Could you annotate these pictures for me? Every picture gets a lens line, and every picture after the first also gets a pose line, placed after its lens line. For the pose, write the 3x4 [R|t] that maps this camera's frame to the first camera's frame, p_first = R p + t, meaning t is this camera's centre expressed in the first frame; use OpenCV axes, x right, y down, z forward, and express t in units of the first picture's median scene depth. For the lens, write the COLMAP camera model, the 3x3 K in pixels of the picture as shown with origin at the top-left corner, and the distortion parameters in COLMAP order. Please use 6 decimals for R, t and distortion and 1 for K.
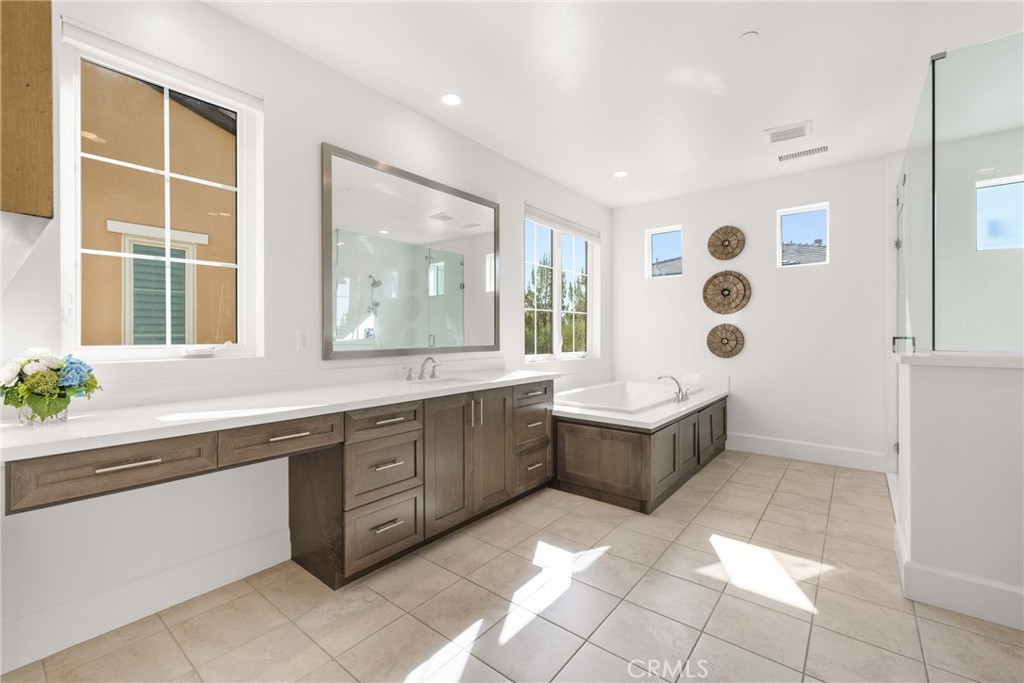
lens RADIAL K [[433.2, 0, 502.9], [0, 433.2, 336.2], [0, 0, 1]] dist [-0.000138, 0.000063]
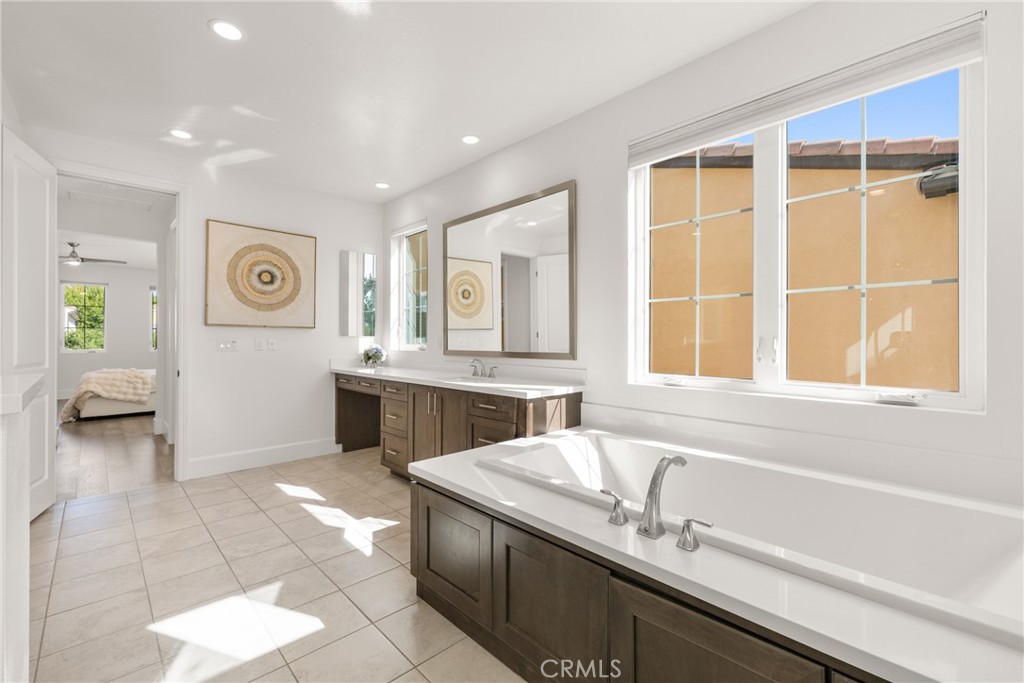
lens RADIAL K [[433.2, 0, 503.1], [0, 433.2, 340.1], [0, 0, 1]] dist [-0.000138, 0.000063]
pose [[-0.124359, 0.001732, -0.992236, 0.807811], [-0.007889, 0.999965, 0.002734, -0.005801], [0.992206, 0.008168, -0.124341, 0.966664]]
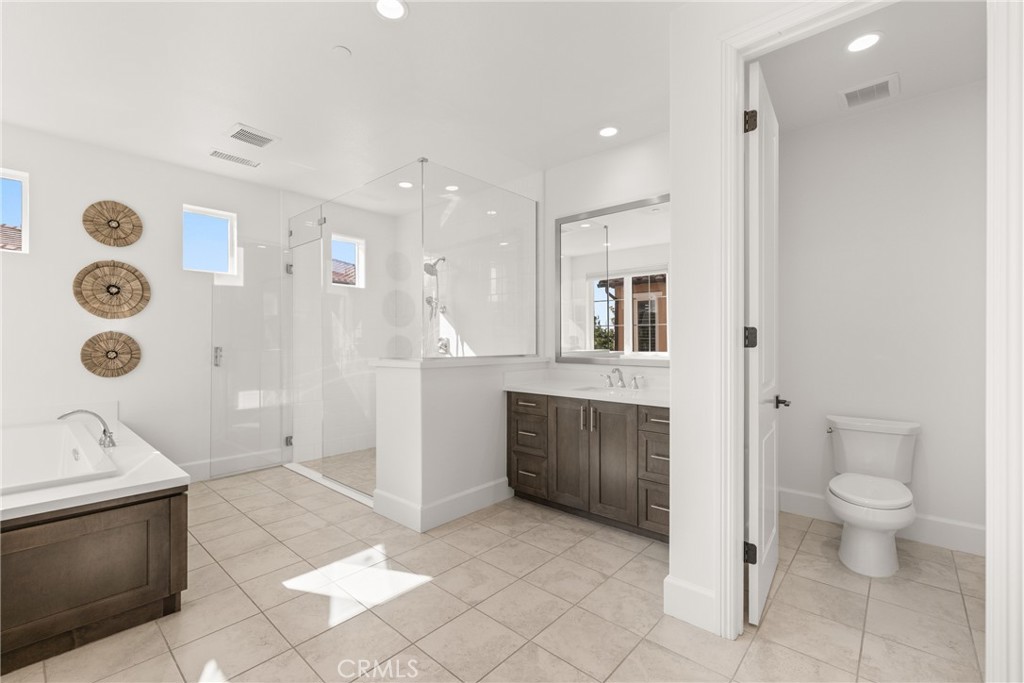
lens RADIAL K [[433.2, 0, 507.2], [0, 433.2, 347.2], [0, 0, 1]] dist [-0.000138, 0.000063]
pose [[0.039004, -0.005784, 0.999222, -0.256378], [0.001627, 0.999982, 0.005724, -0.006180], [-0.999238, 0.001402, 0.039012, 0.358899]]
